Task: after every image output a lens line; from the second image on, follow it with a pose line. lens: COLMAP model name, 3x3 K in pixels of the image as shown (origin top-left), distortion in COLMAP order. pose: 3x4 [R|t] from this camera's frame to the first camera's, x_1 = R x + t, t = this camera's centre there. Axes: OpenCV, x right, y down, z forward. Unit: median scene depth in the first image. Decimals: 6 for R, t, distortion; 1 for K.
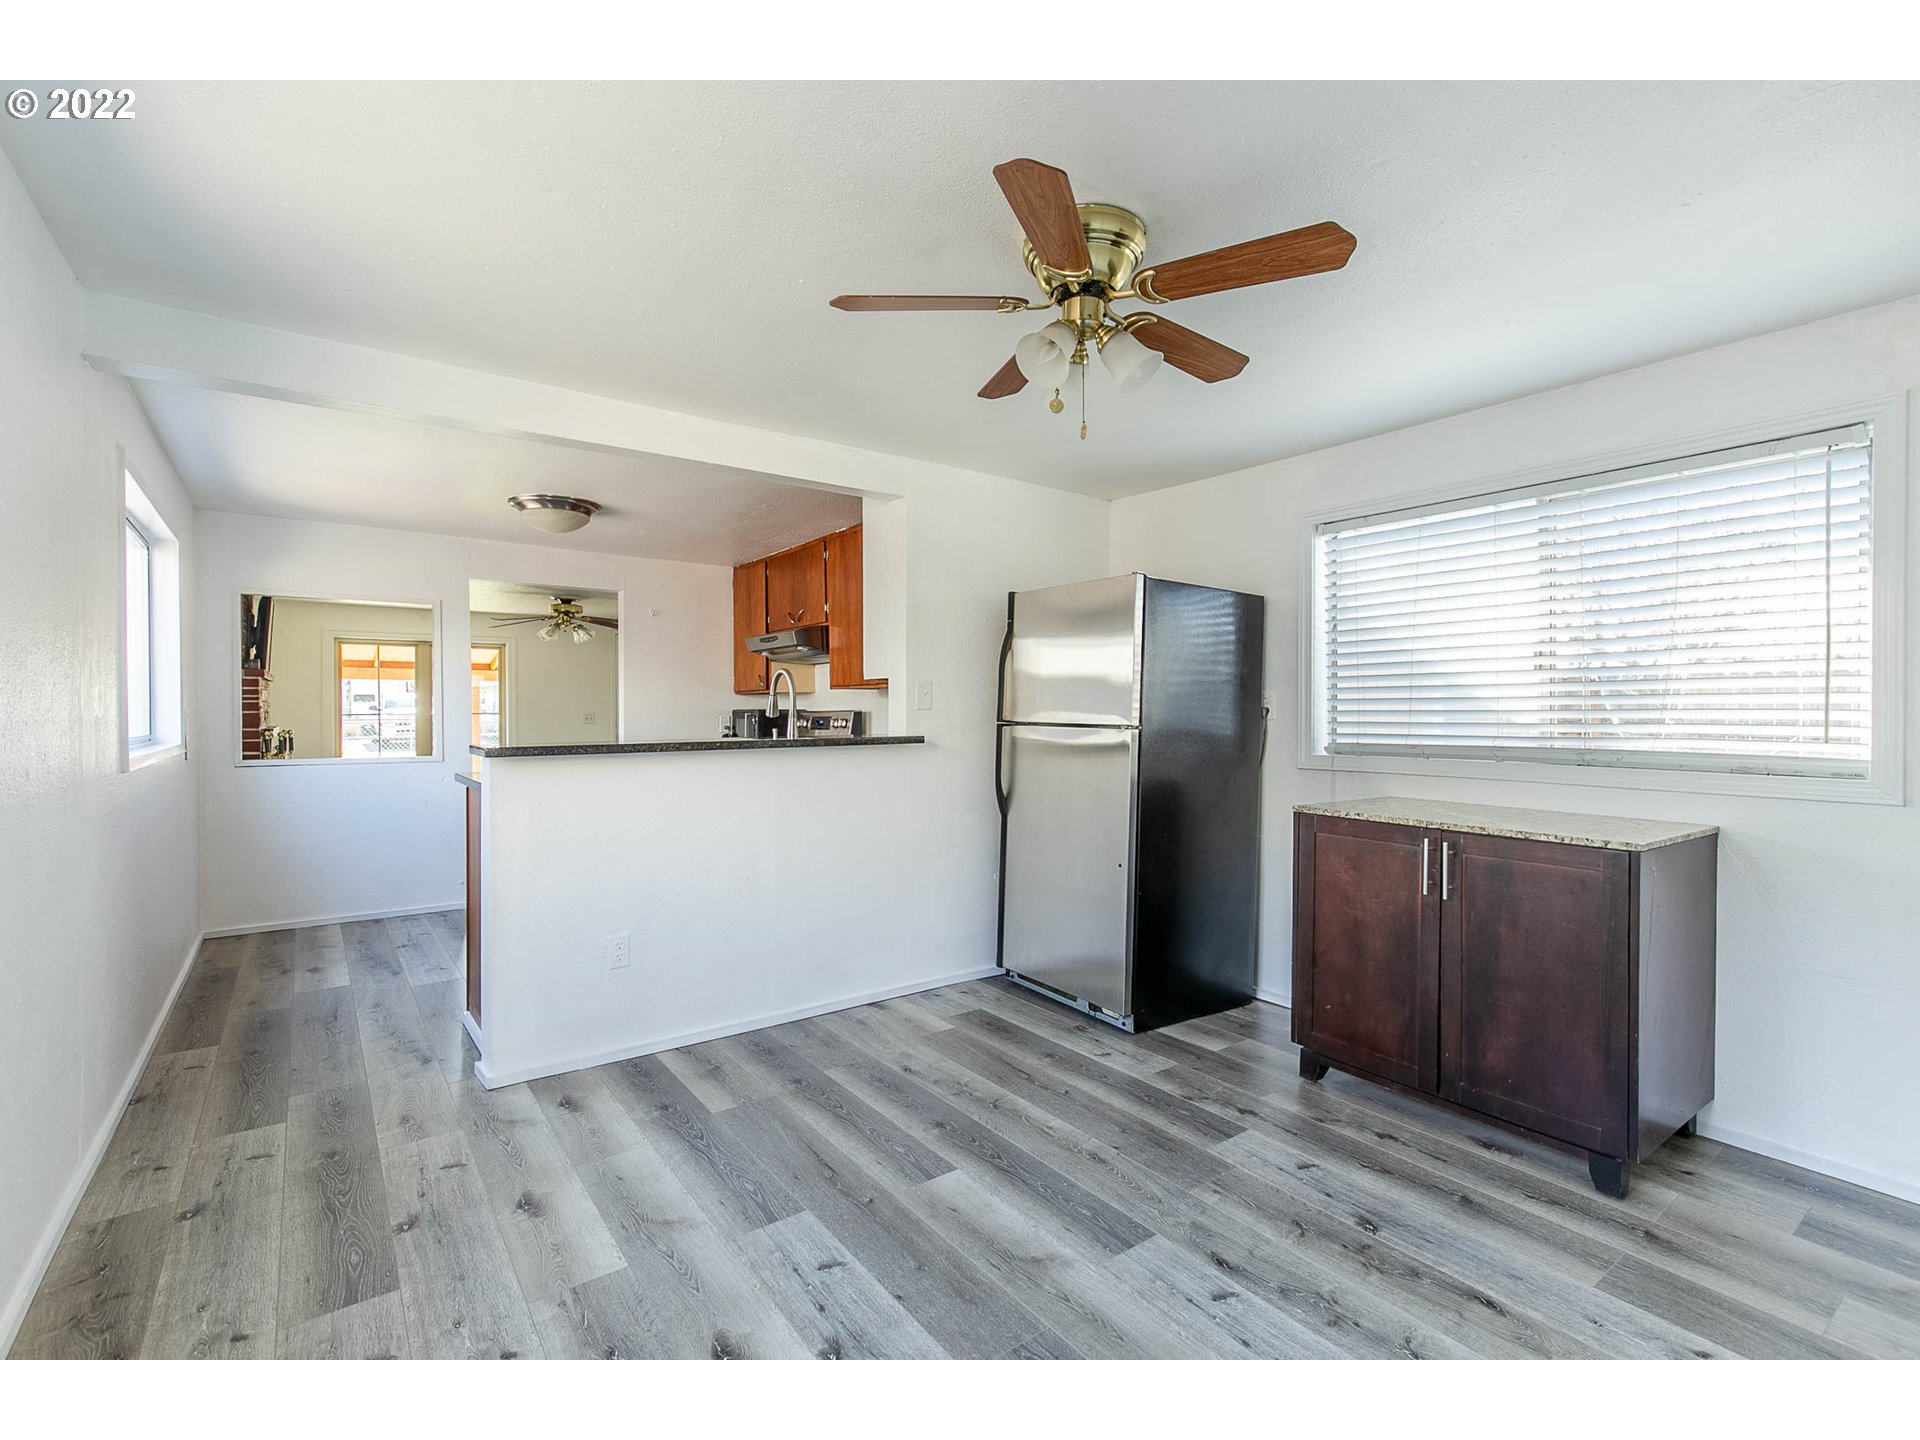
lens RADIAL K [[886.8, 0, 970.7], [0, 886.8, 716.0], [0, 0, 1]] dist [0.008357, 0.000073]
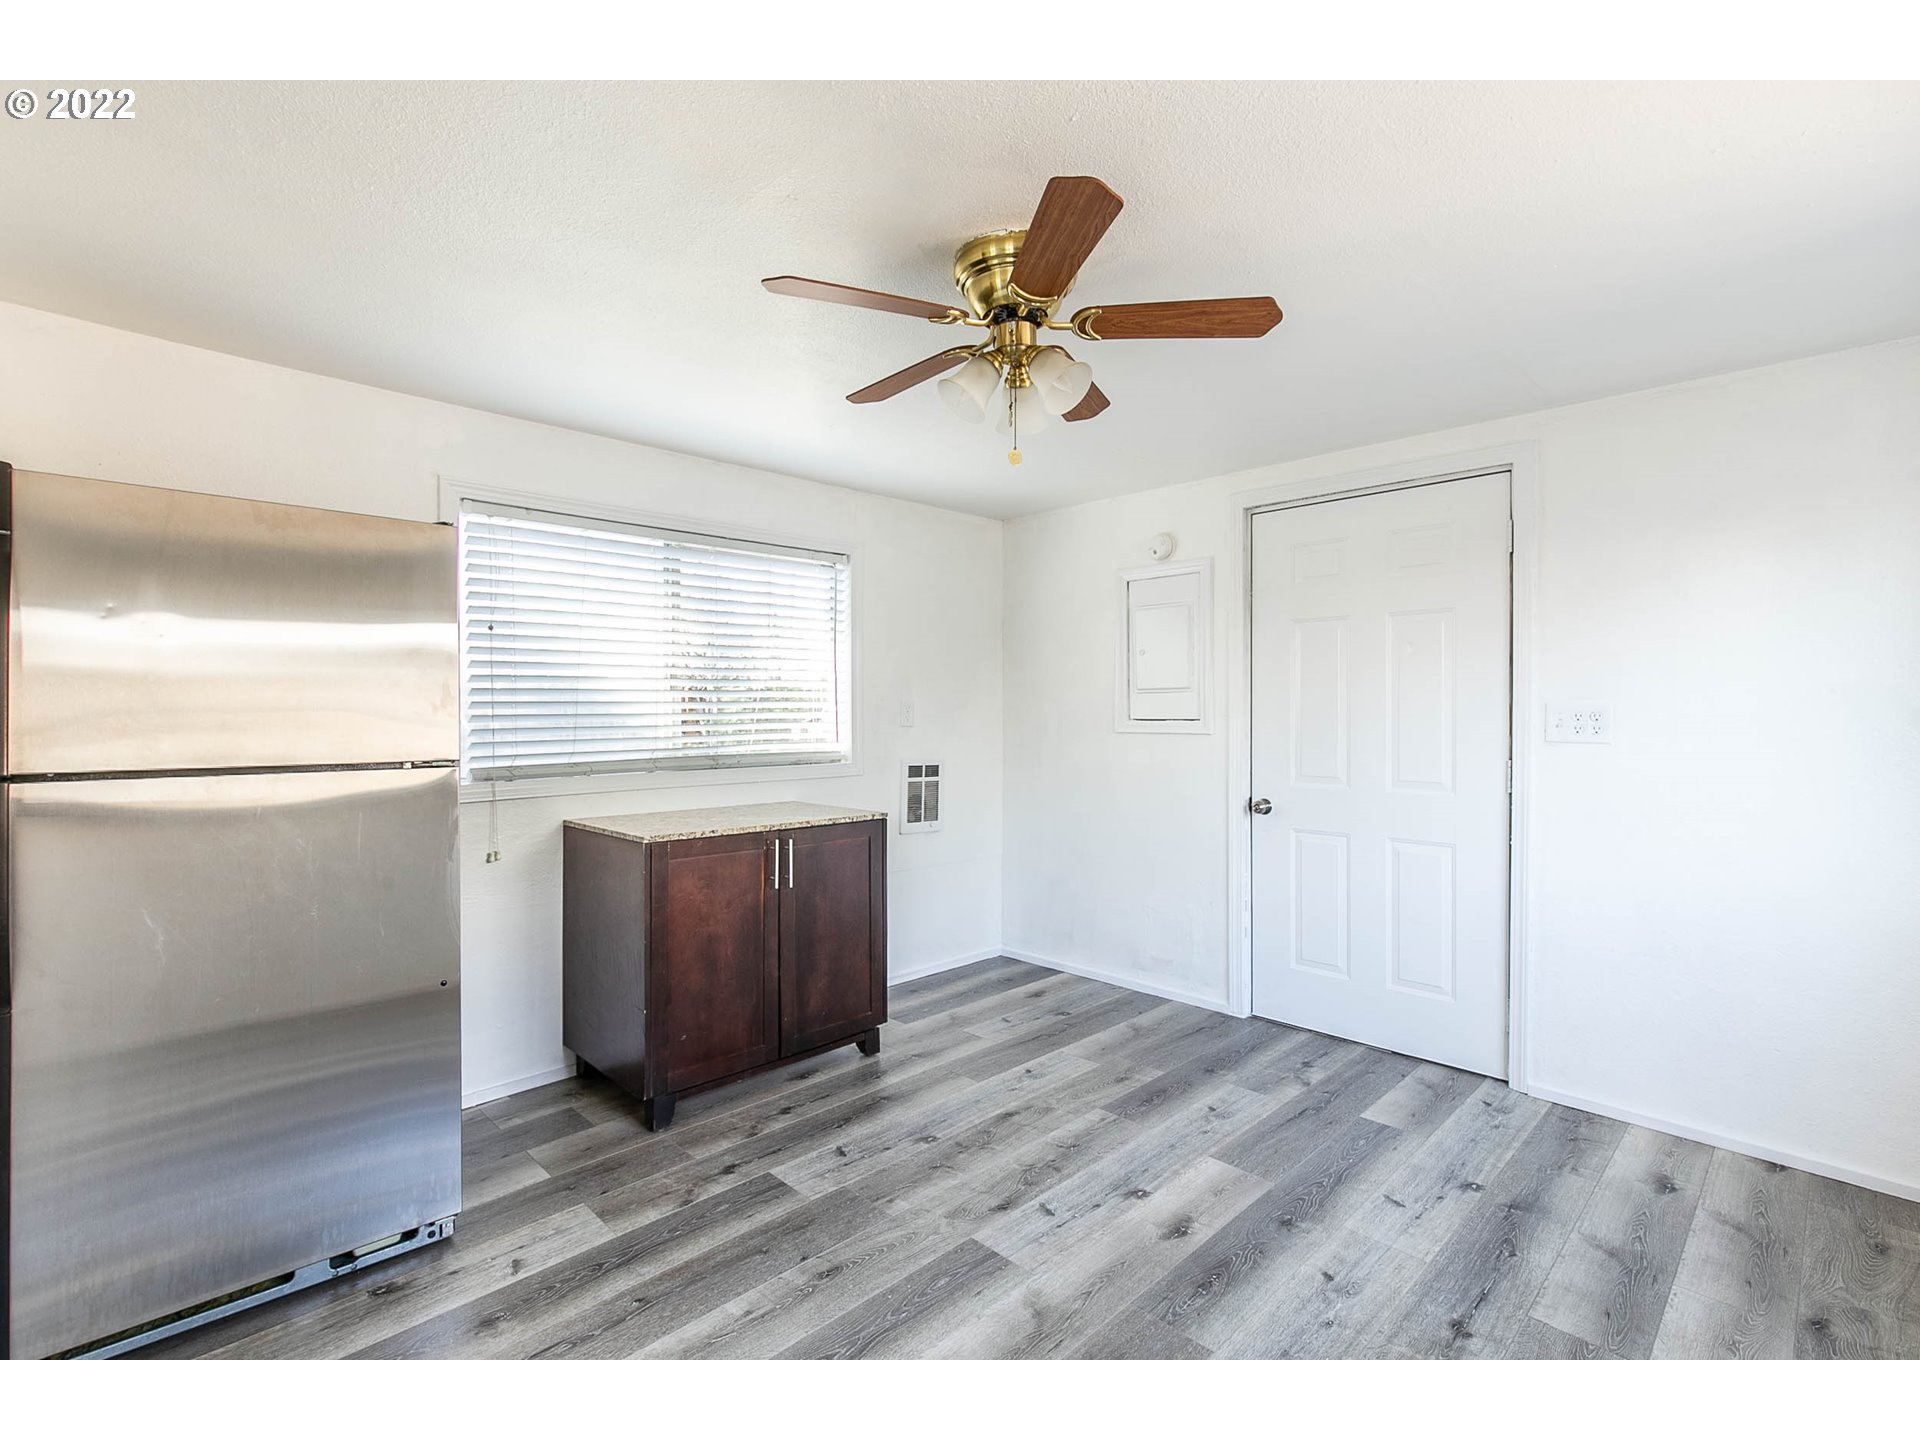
lens RADIAL K [[886.8, 0, 957.9], [0, 886.8, 712.5], [0, 0, 1]] dist [0.008357, 0.000073]
pose [[-0.134630, -0.006845, 0.990872, -0.643953], [0.012336, 0.999887, 0.008584, -0.032132], [-0.990819, 0.013379, -0.134530, 0.906008]]
